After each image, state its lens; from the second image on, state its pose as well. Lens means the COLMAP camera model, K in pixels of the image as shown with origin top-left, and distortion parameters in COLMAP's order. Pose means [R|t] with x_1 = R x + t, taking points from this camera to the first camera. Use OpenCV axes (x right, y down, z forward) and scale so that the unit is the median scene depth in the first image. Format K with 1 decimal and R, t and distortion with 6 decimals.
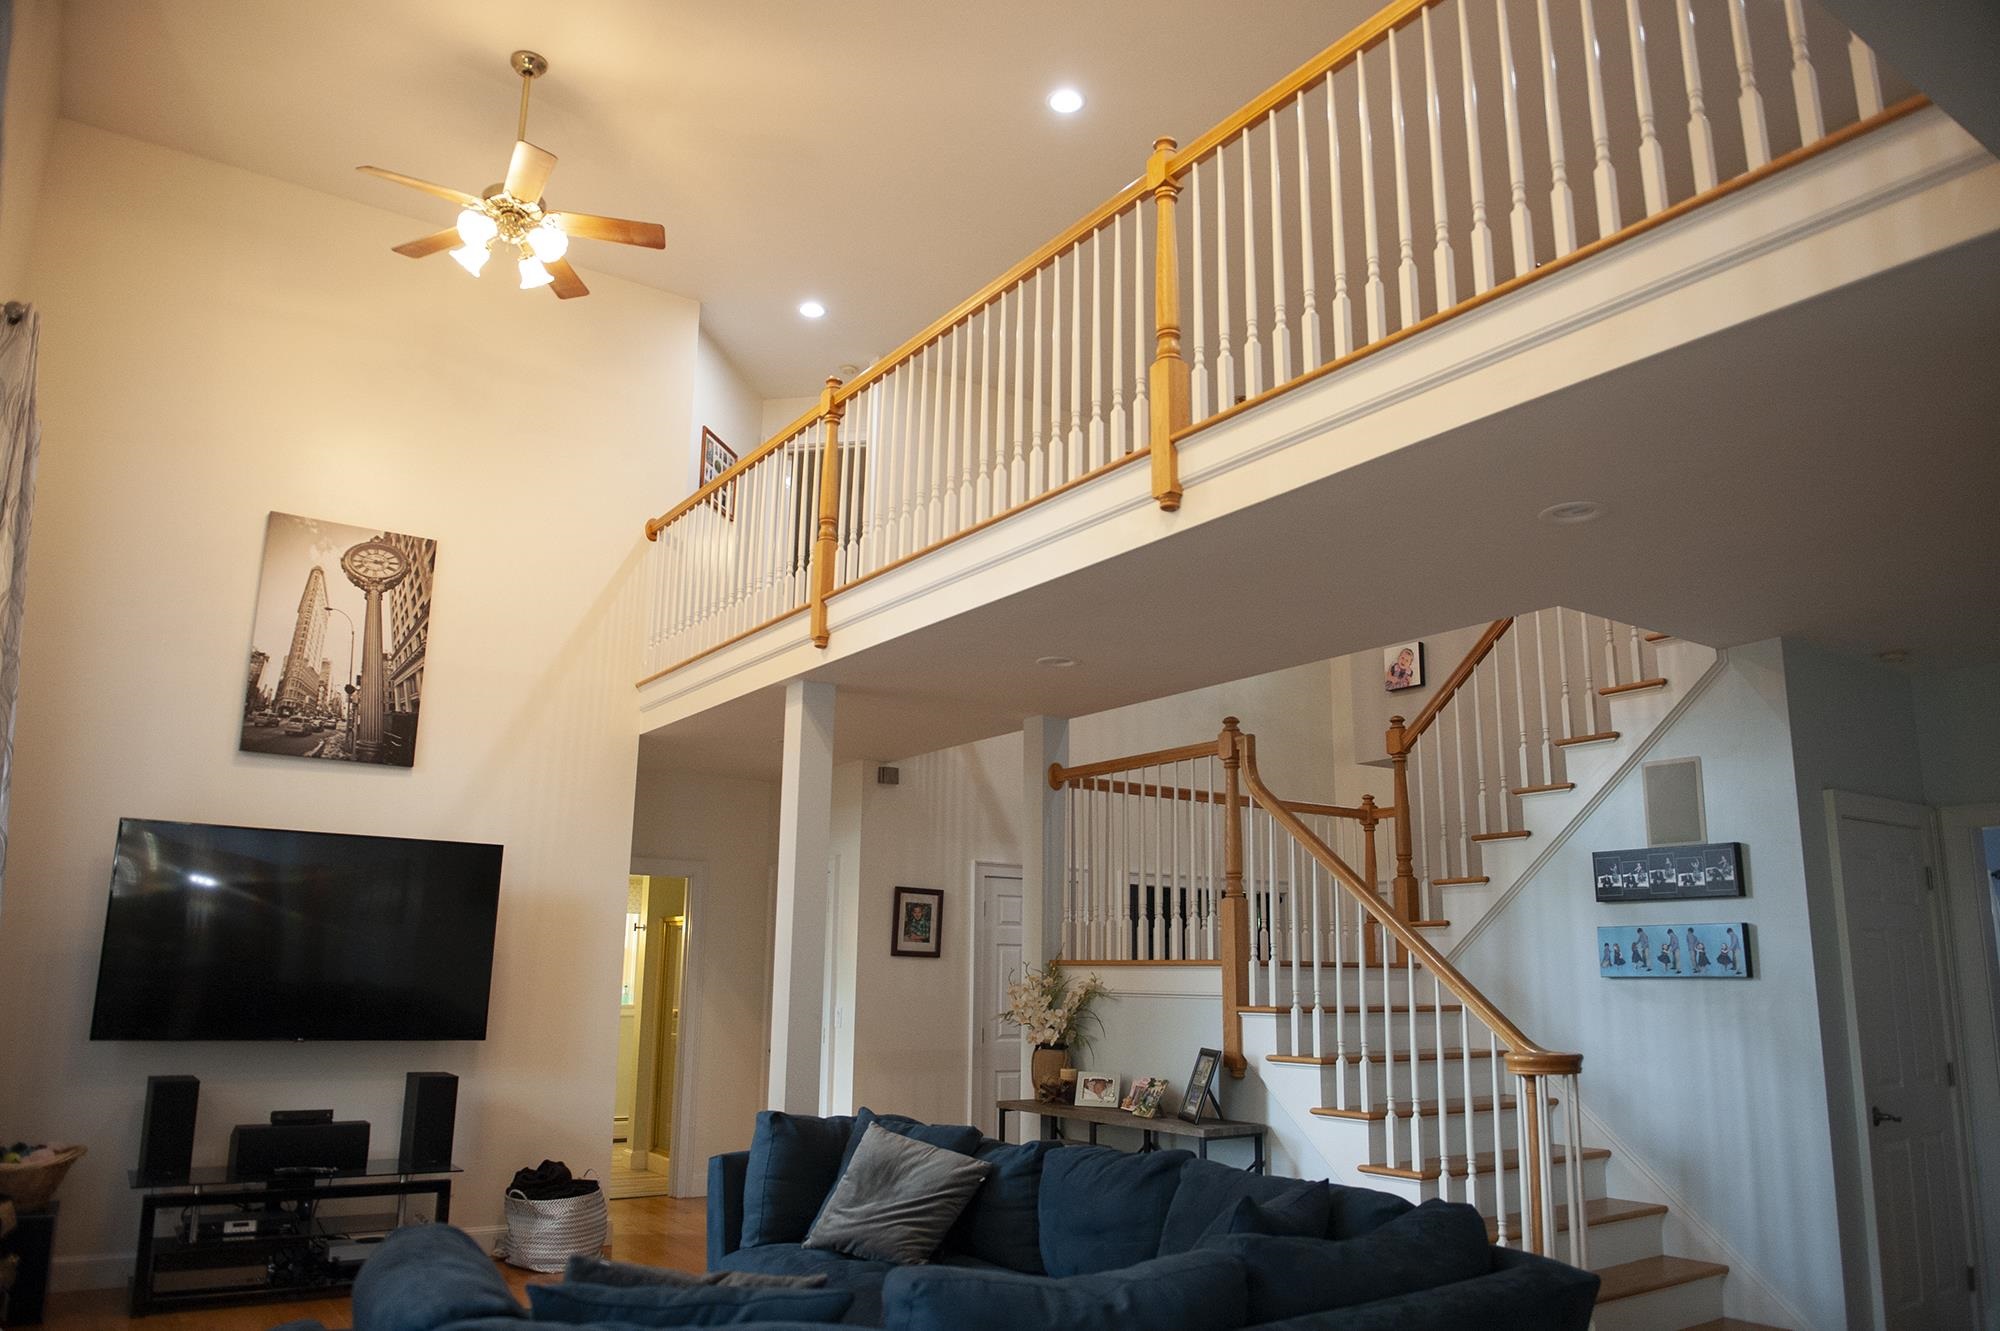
lens RADIAL K [[1369.5, 0, 1000.0], [0, 1369.5, 665.5], [0, 0, 1]] dist [-0.046926, -0.000782]
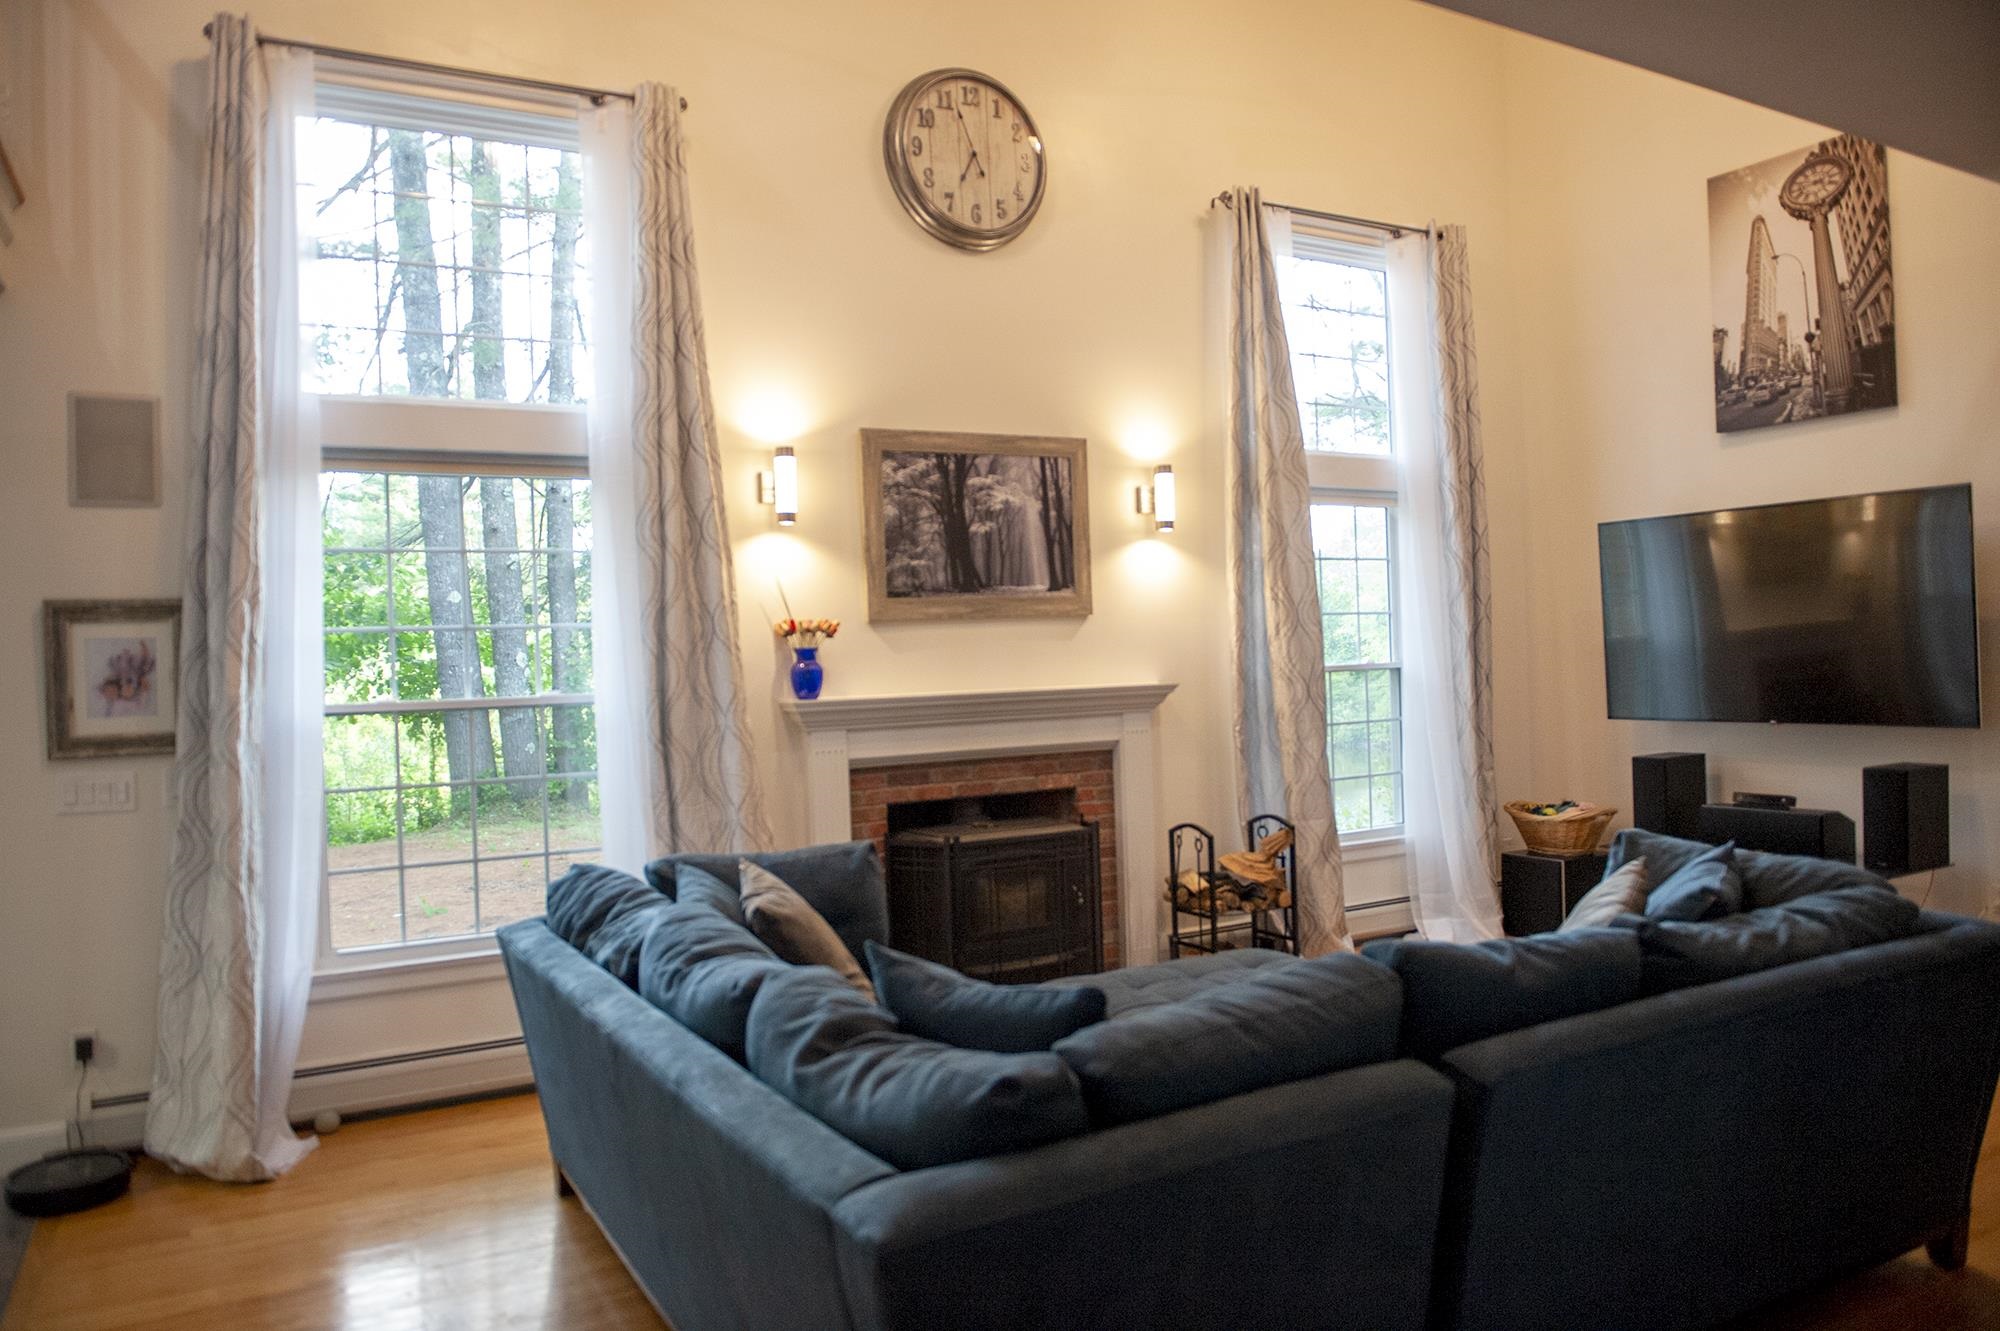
lens RADIAL K [[1369.5, 0, 1000.0], [0, 1369.5, 665.5], [0, 0, 1]] dist [-0.046926, -0.000782]
pose [[-0.087943, -0.005306, -0.996111, 0.436269], [0.247613, 0.968482, -0.027019, 0.117521], [0.964860, -0.249026, -0.083858, 0.510945]]
